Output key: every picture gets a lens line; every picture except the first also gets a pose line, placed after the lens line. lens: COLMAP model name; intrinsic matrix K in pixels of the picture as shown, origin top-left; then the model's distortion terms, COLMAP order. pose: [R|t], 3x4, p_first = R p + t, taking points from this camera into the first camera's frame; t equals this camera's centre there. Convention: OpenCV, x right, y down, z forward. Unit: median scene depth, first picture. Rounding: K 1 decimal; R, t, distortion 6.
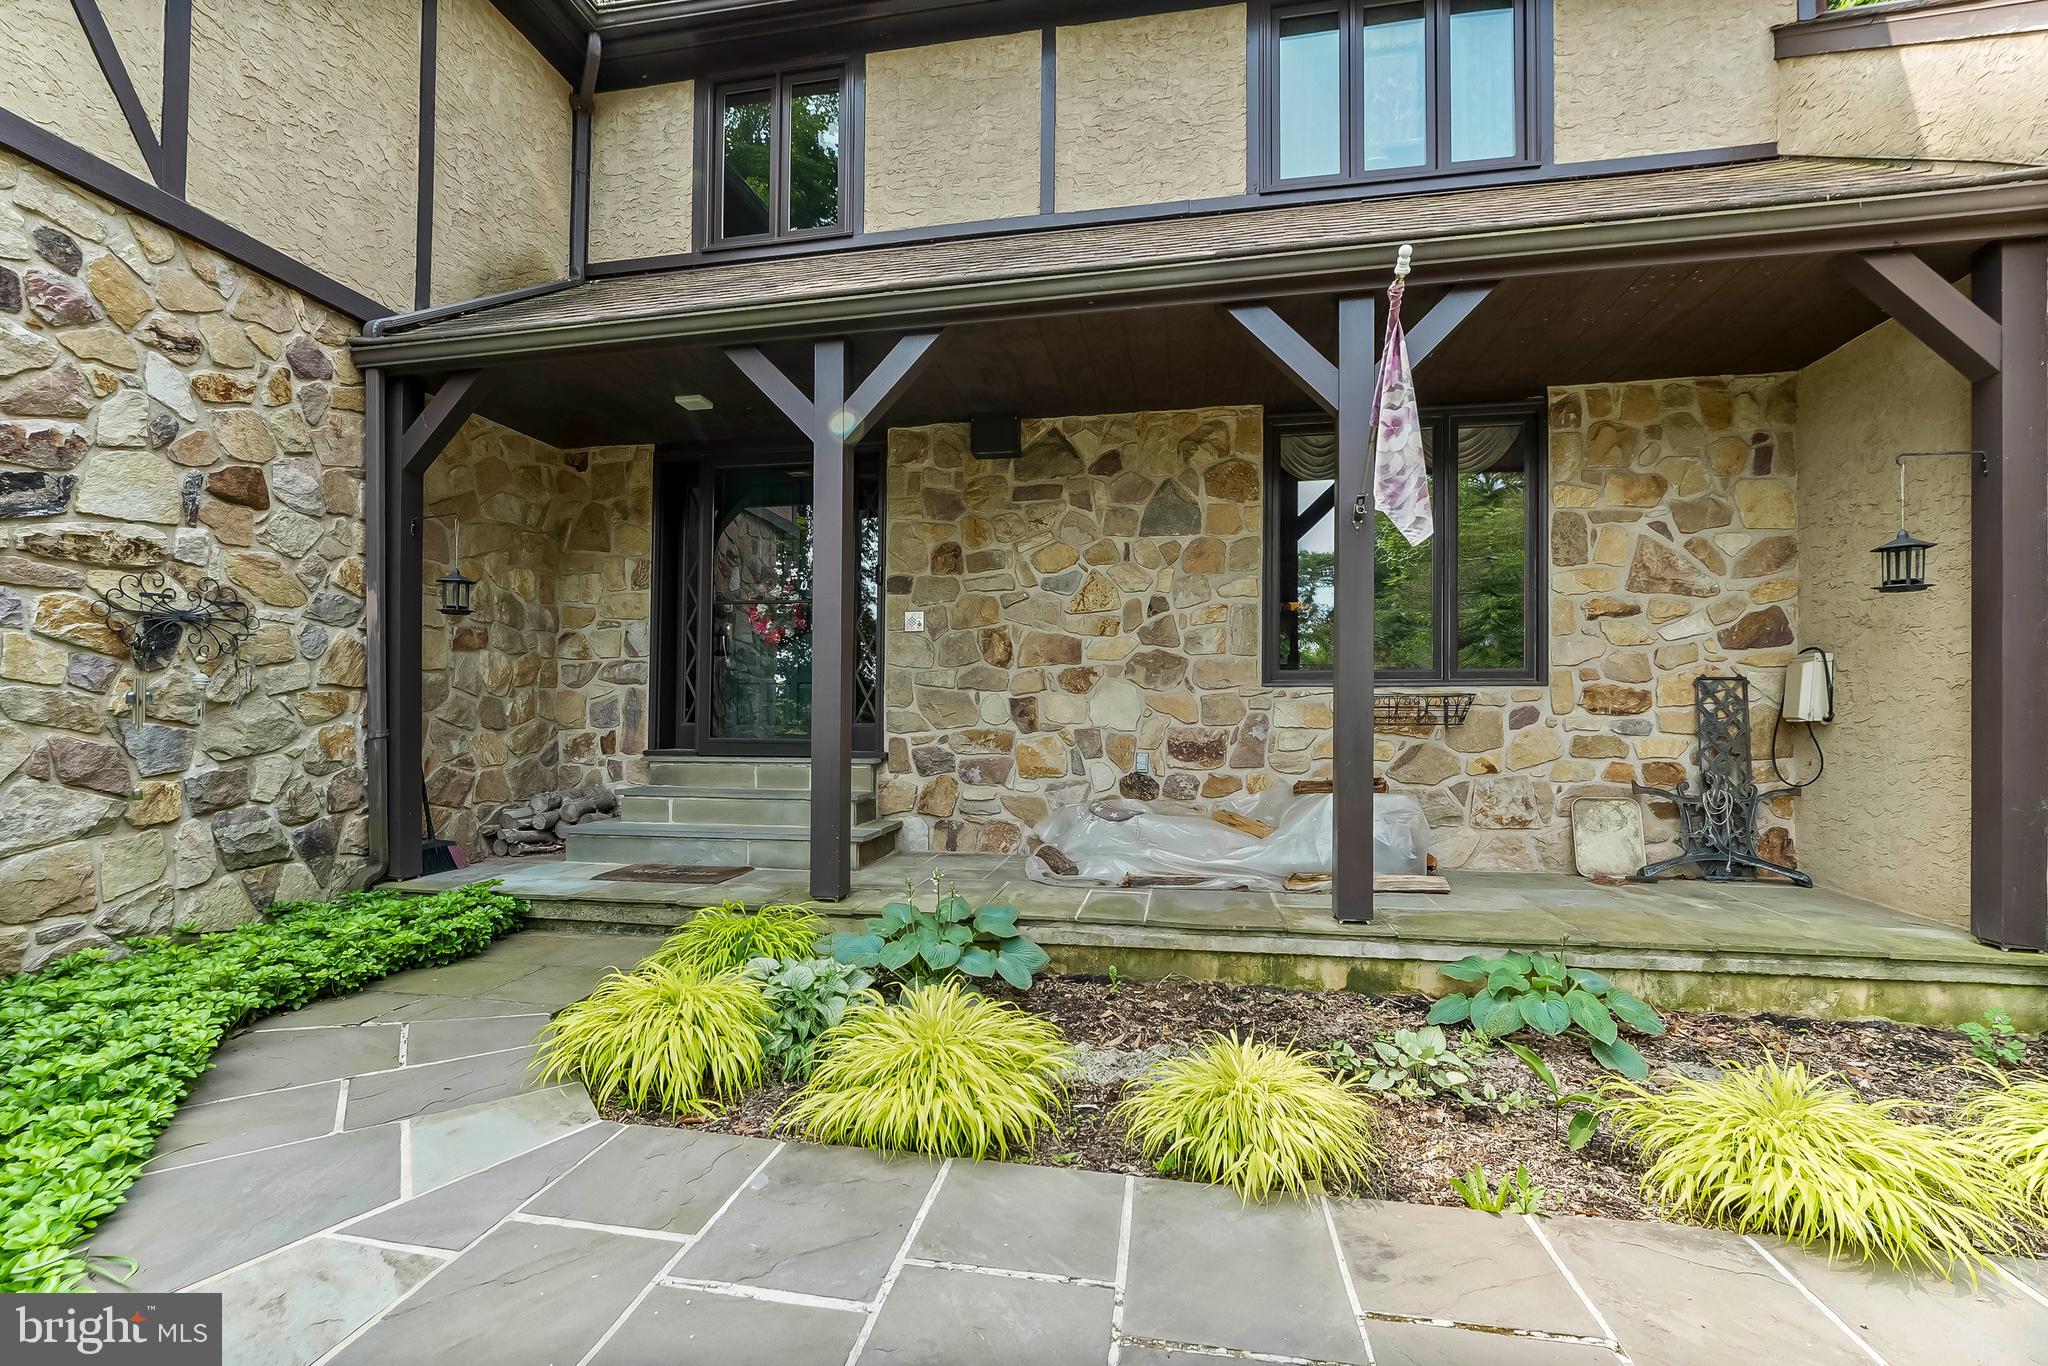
lens RADIAL K [[903.7, 0, 1019.5], [0, 903.7, 715.9], [0, 0, 1]] dist [-0.016067, 0.000907]
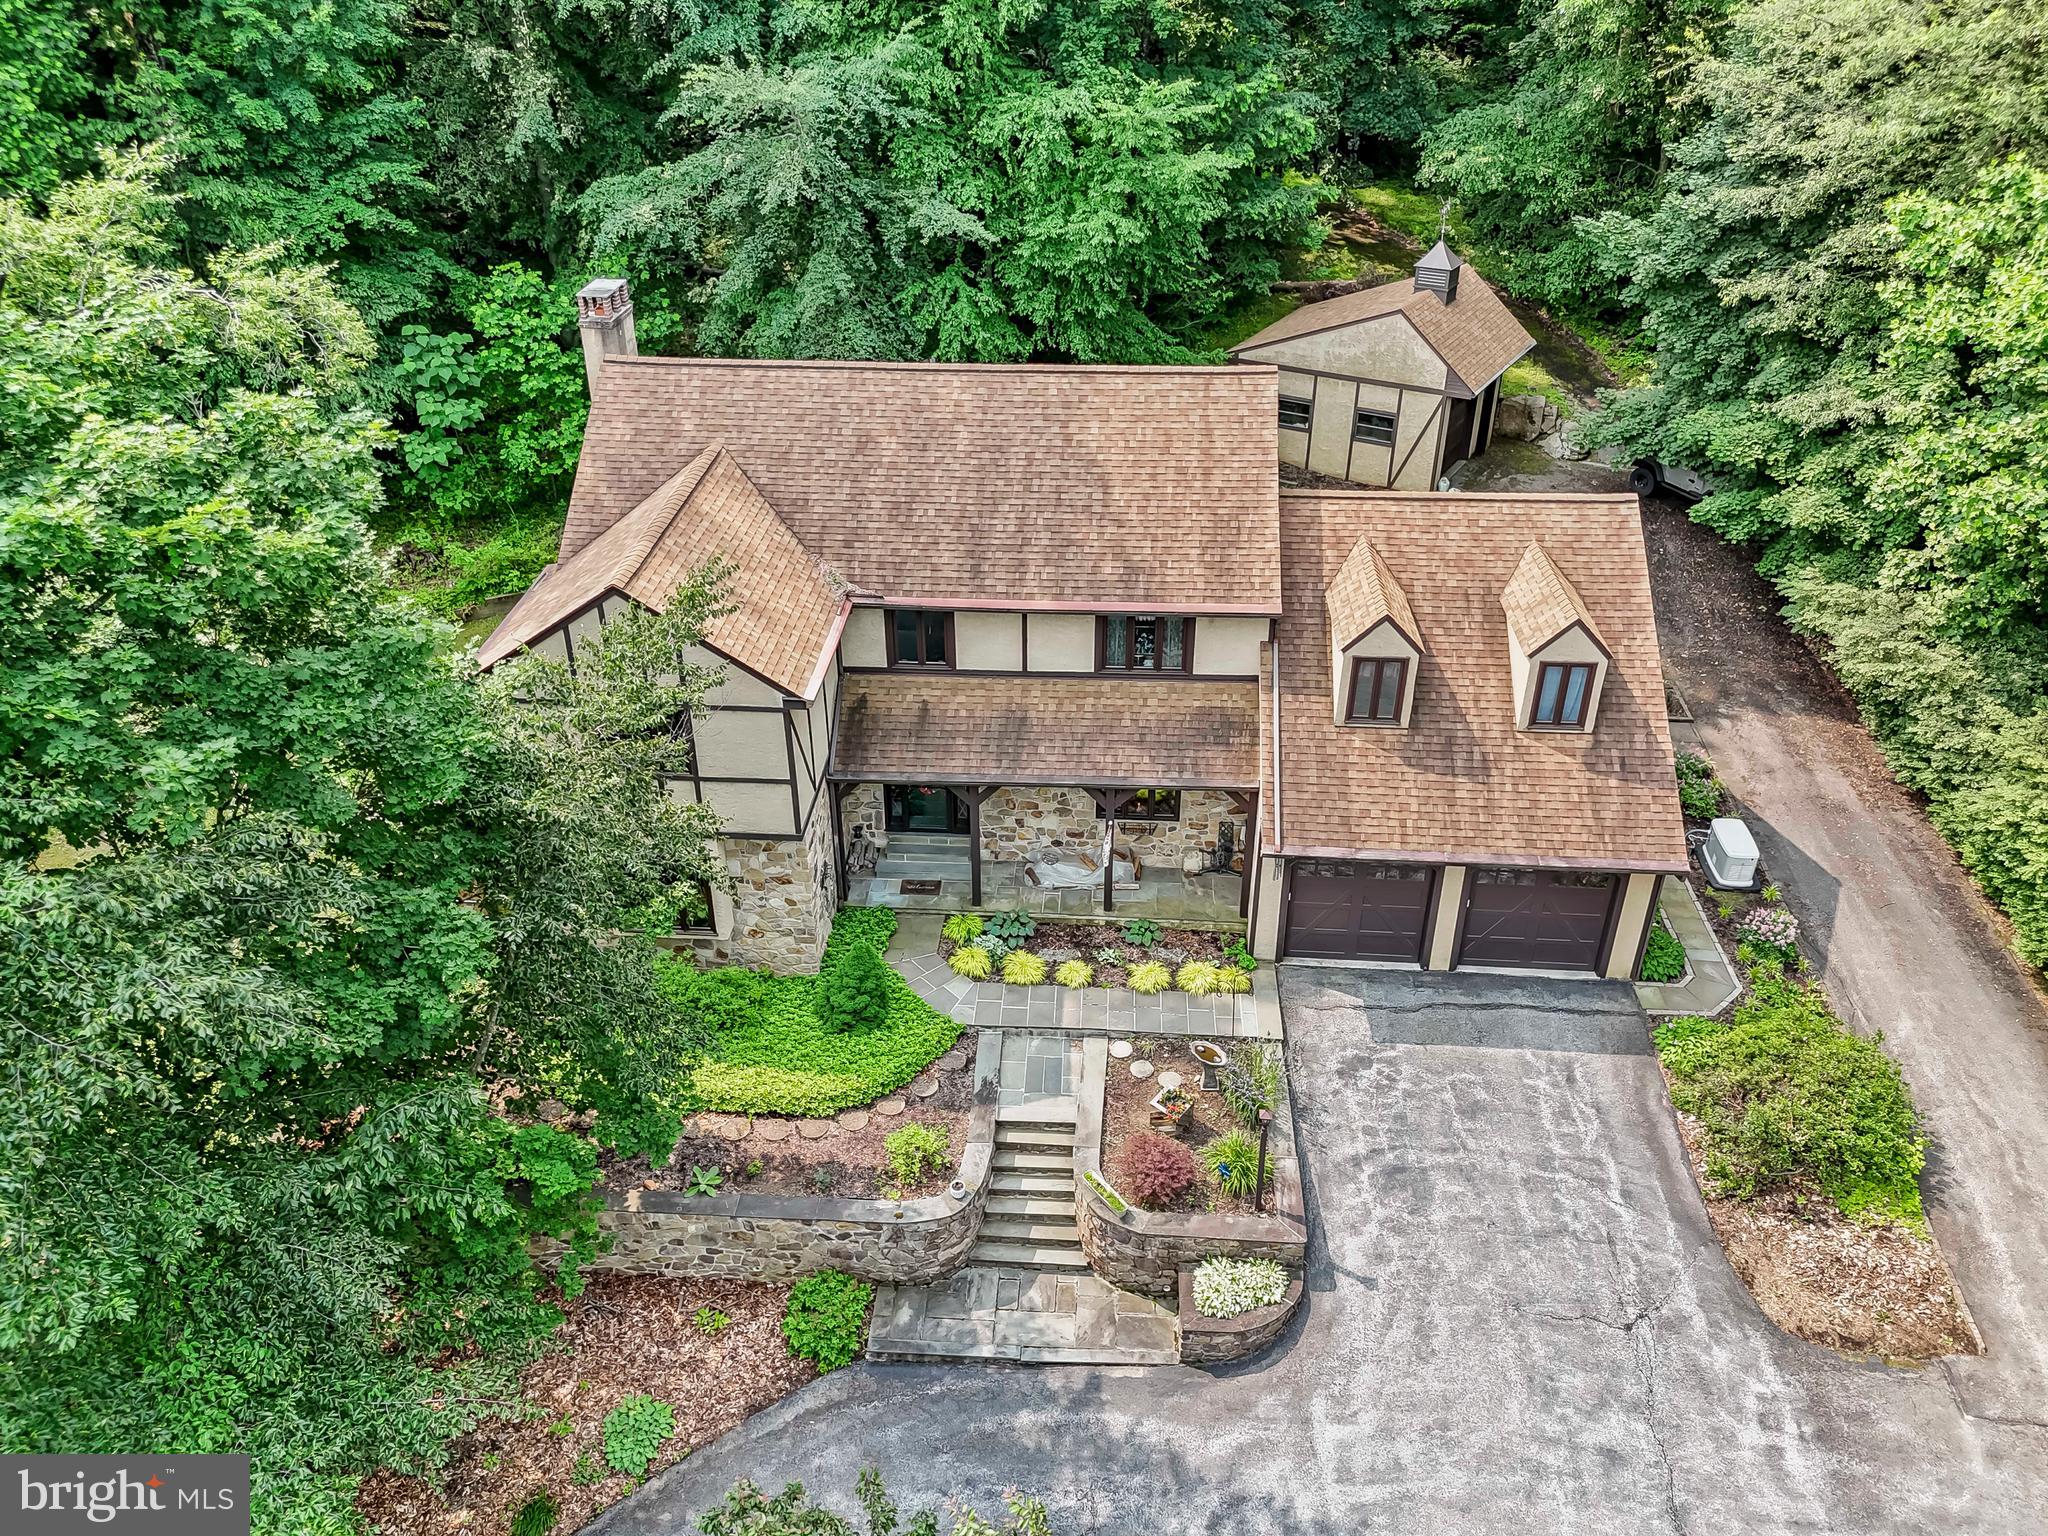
lens RADIAL K [[1522.5, 0, 1024.5], [0, 1522.5, 750.2], [0, 0, 1]] dist [0.078137, -0.069046]
pose [[0.993033, -0.067784, 0.096387, -0.506220], [0.007132, 0.851057, 0.525024, -3.221018], [-0.117619, -0.520679, 0.845612, -3.557780]]
